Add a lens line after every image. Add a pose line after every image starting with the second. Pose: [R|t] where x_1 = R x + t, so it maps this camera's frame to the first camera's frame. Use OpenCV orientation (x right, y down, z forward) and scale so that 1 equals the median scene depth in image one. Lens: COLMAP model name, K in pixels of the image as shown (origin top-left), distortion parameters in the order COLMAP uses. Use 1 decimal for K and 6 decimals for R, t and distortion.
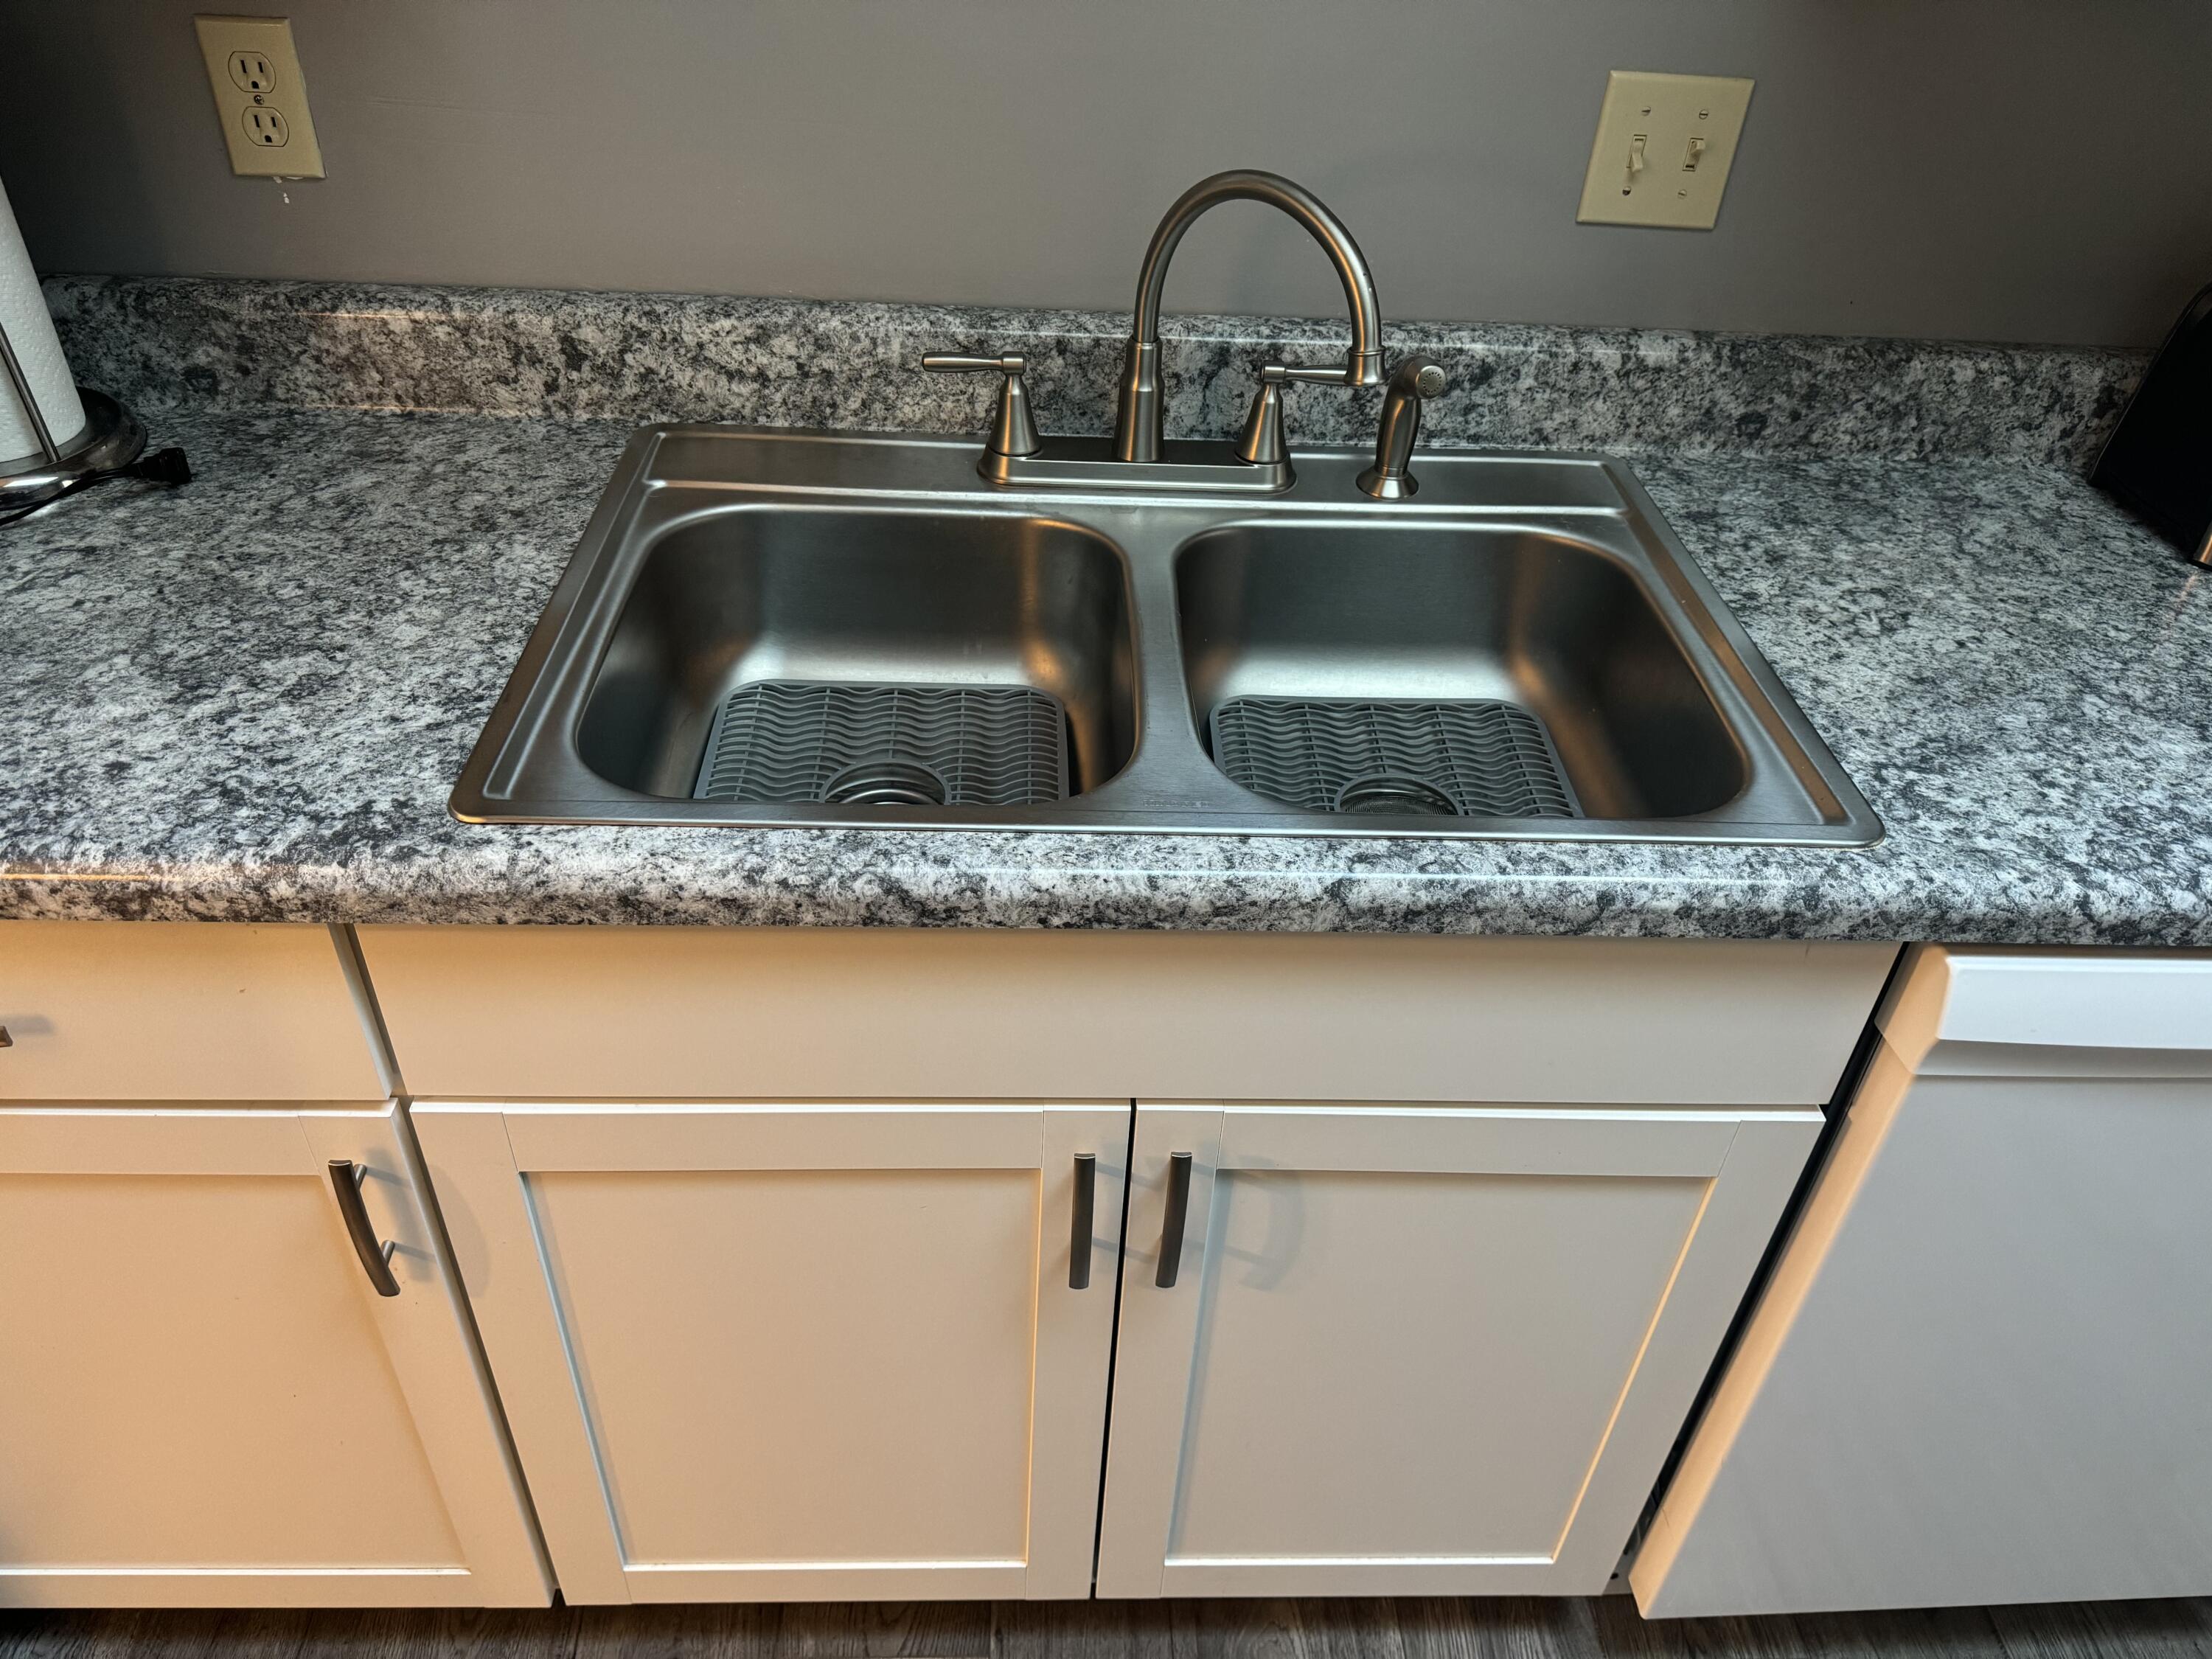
lens RADIAL K [[1551.7, 0, 1109.2], [0, 1551.7, 831.9], [0, 0, 1]] dist [0.076414, -0.085119]
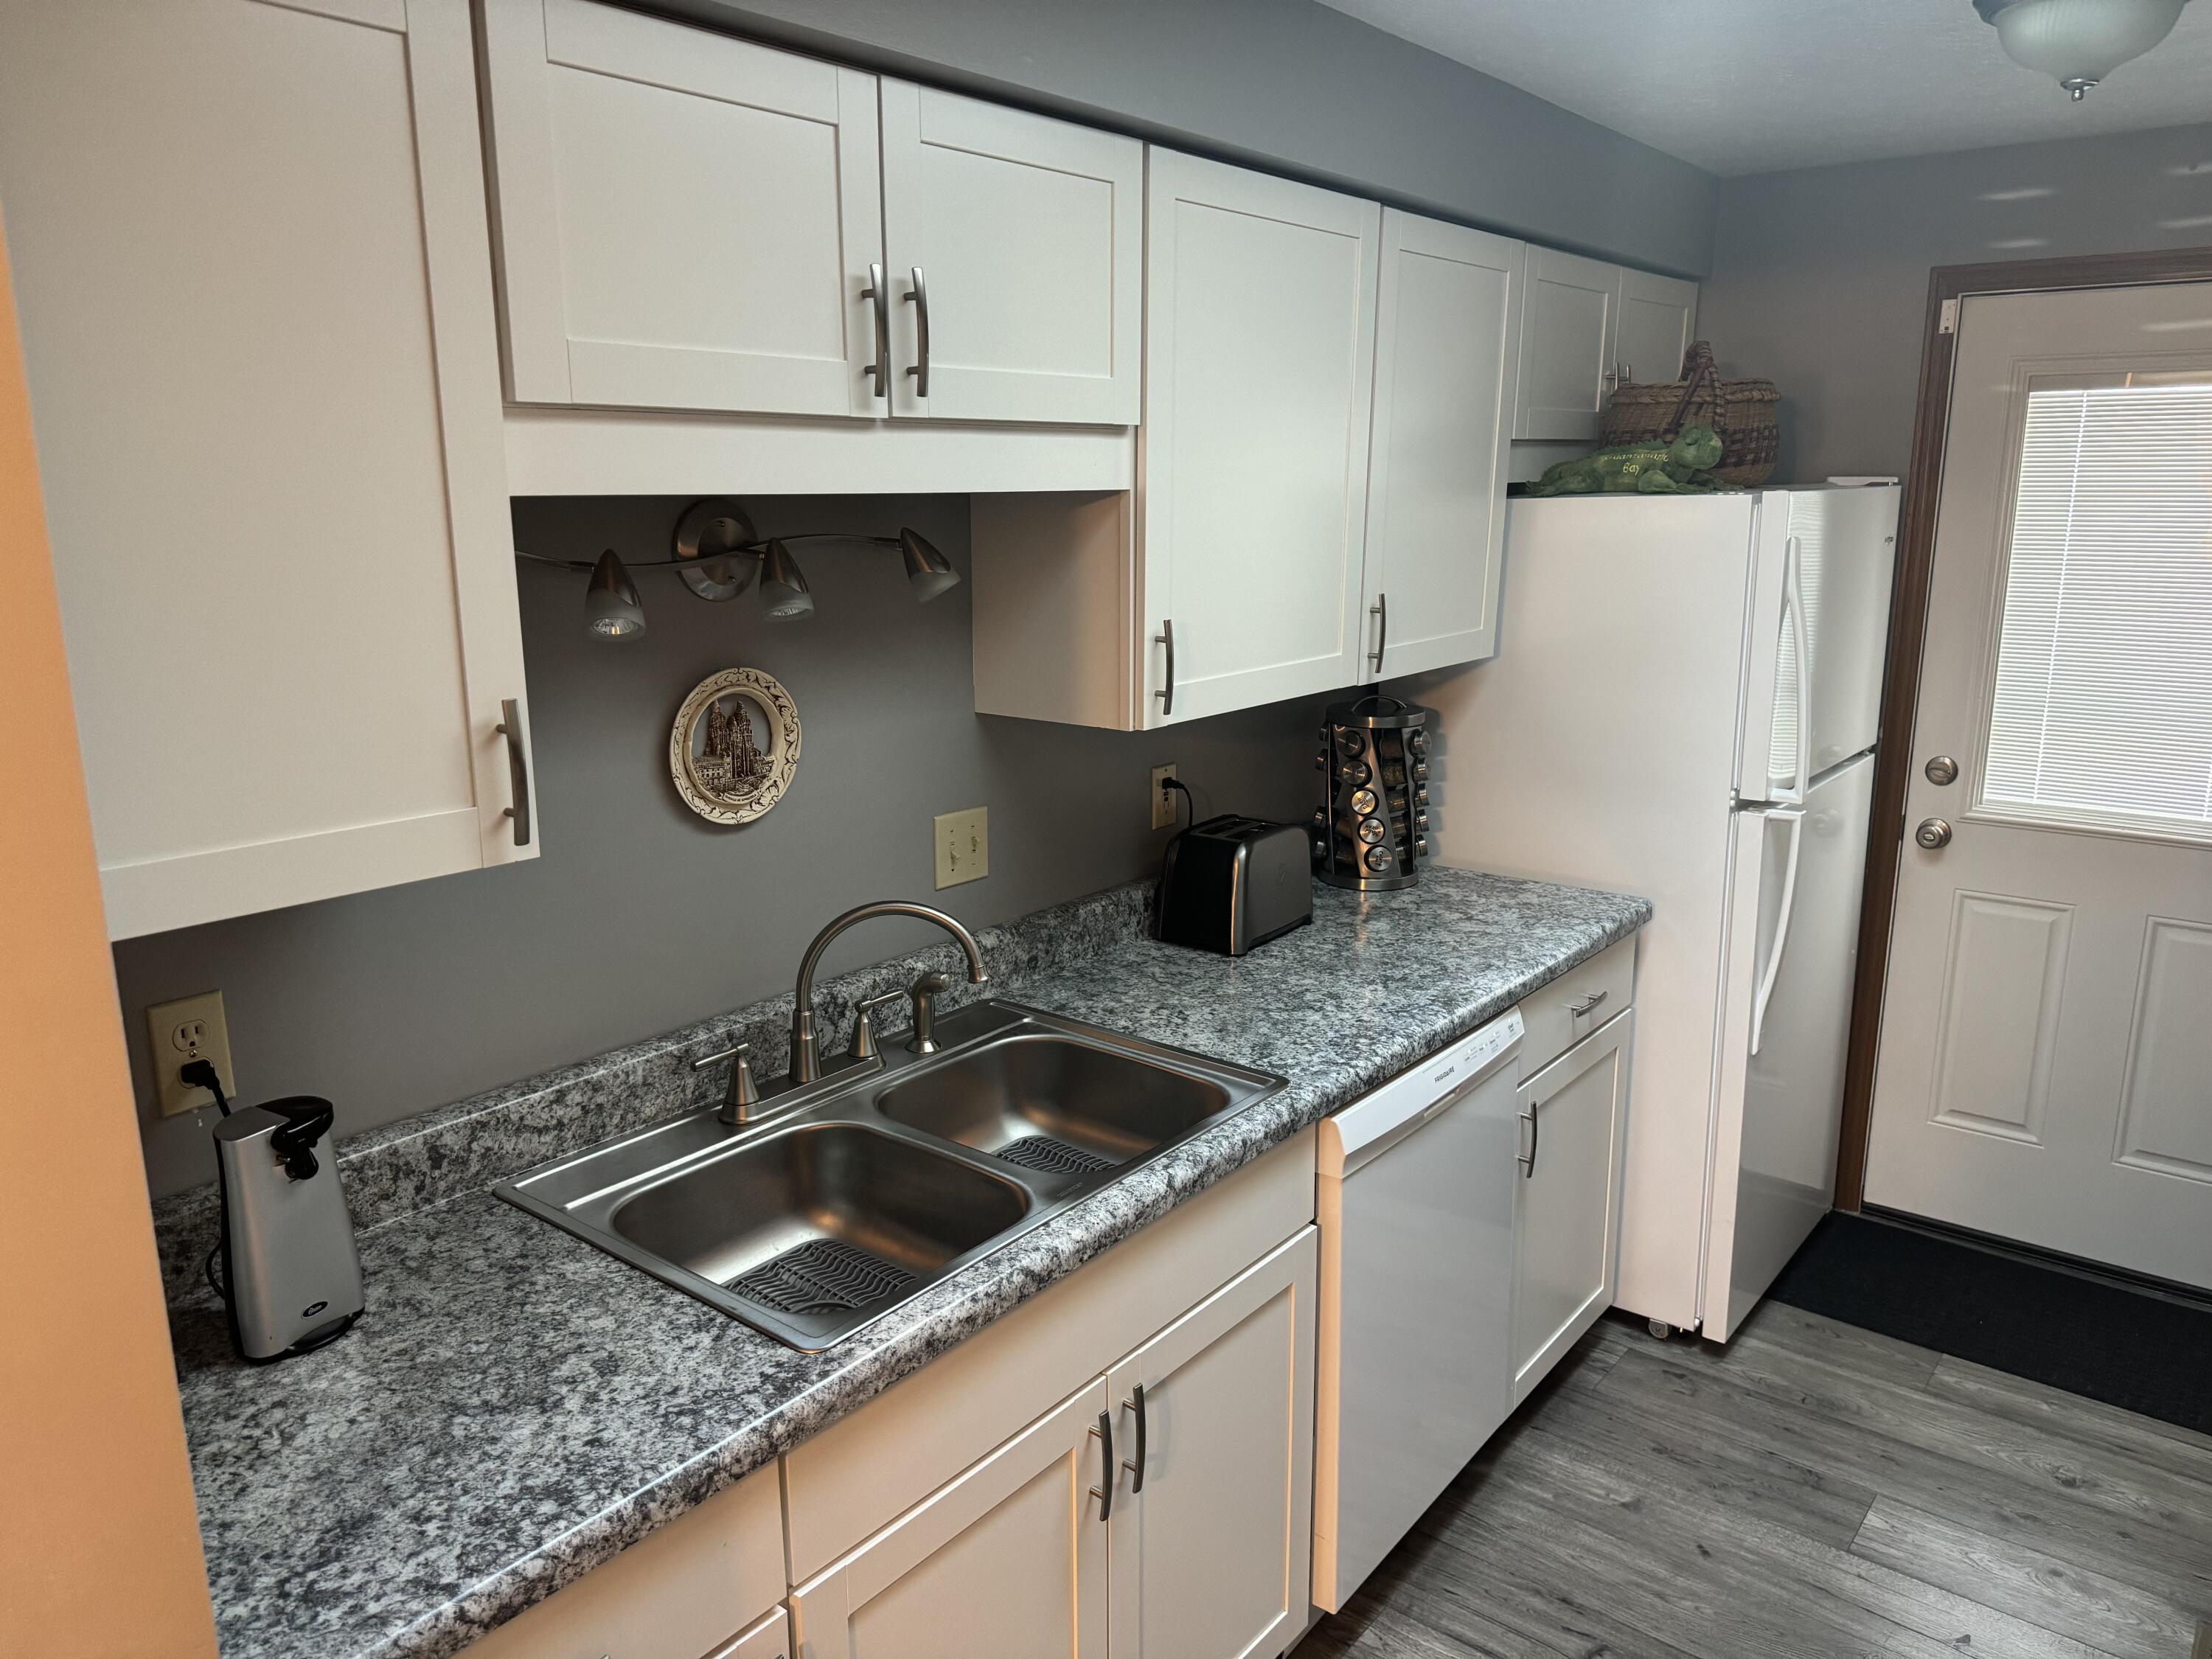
lens RADIAL K [[1551.7, 0, 1091.2], [0, 1551.7, 825.9], [0, 0, 1]] dist [0.076414, -0.085119]
pose [[0.656449, -0.217558, 0.722318, -1.014247], [0.486394, 0.853967, -0.184829, -0.028821], [-0.576625, 0.472662, 0.666404, -0.410006]]
